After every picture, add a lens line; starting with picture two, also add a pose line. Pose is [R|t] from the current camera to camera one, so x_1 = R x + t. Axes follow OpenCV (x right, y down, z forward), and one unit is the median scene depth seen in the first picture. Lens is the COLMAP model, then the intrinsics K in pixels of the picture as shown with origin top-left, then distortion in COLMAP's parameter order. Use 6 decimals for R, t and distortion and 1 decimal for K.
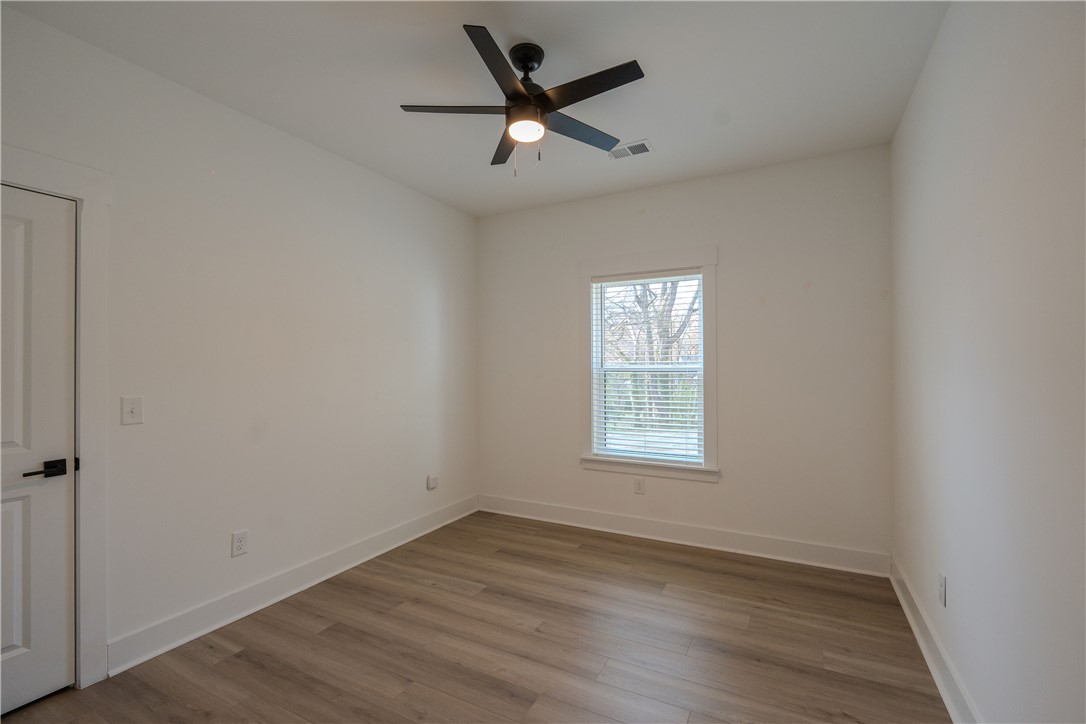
lens RADIAL K [[480.3, 0, 542.2], [0, 480.3, 362.5], [0, 0, 1]] dist [-0.014883, 0.004047]
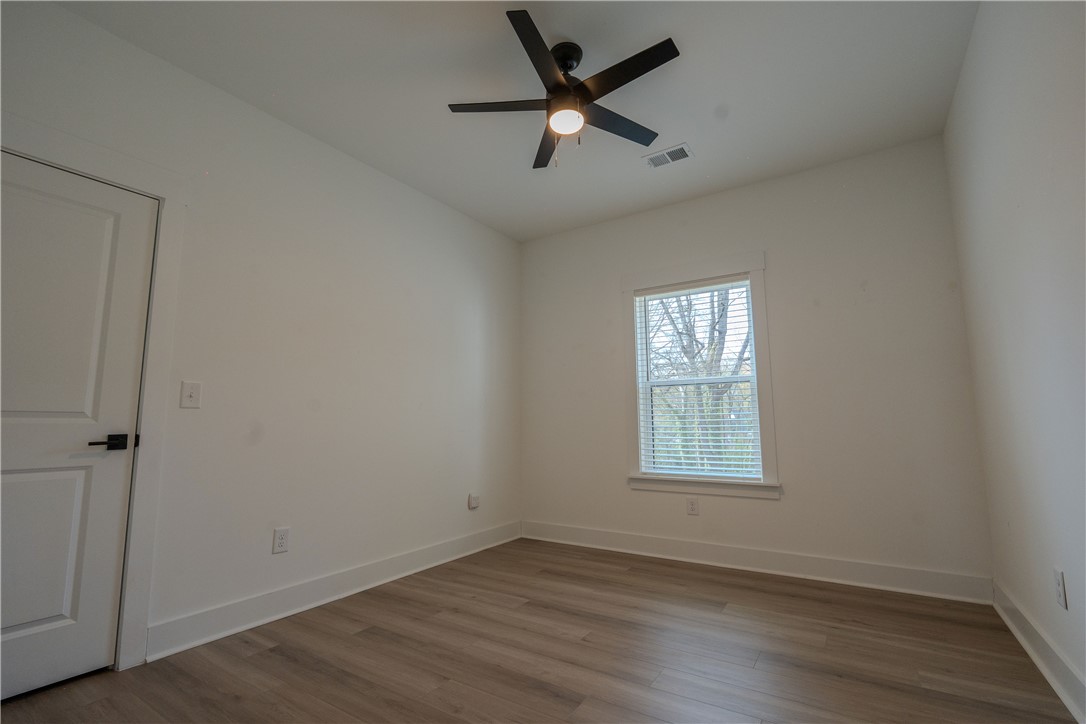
lens RADIAL K [[486.5, 0, 541.9], [0, 486.5, 363.1], [0, 0, 1]] dist [-0.014066, 0.003790]
pose [[0.995817, -0.014666, -0.090180, 0.001053], [0.003798, 0.992824, -0.119528, 0.144923], [0.091286, 0.118686, 0.988727, 0.013699]]
